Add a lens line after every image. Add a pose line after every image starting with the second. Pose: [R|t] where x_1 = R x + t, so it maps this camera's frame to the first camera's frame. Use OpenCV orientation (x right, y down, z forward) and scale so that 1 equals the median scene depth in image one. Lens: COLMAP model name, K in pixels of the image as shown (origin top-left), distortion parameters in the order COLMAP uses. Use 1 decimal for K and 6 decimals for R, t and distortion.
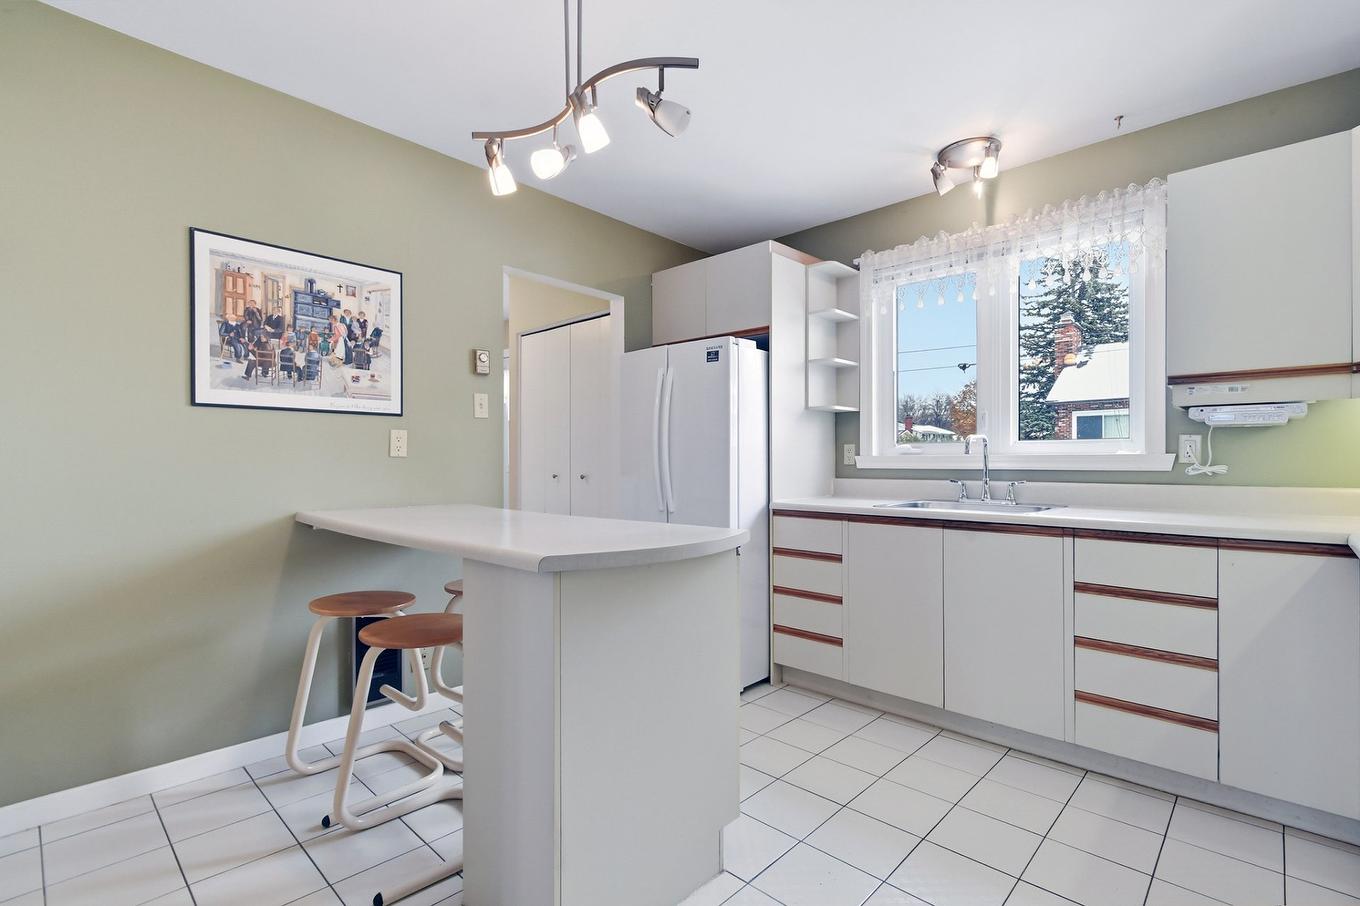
lens RADIAL K [[631.8, 0, 682.1], [0, 631.8, 458.7], [0, 0, 1]] dist [0.001849, 0.000202]
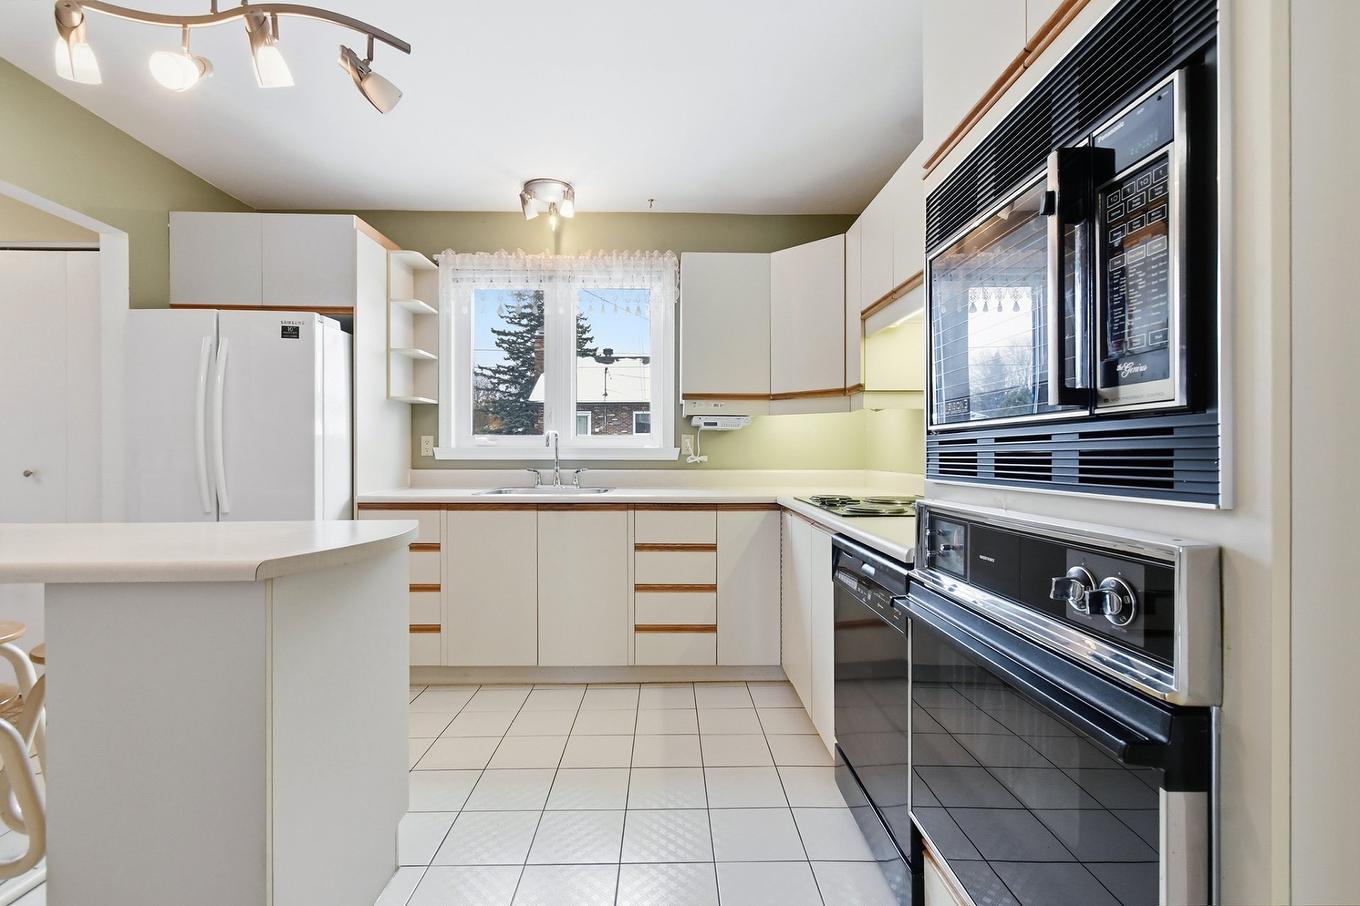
lens RADIAL K [[629.0, 0, 680.0], [0, 629.0, 453.0], [0, 0, 1]] dist [0.001876, 0.000394]
pose [[0.706430, 0.002814, 0.707777, -0.196189], [-0.005200, 0.999986, 0.001214, 0.001935], [-0.707763, -0.004538, 0.706435, 0.000175]]
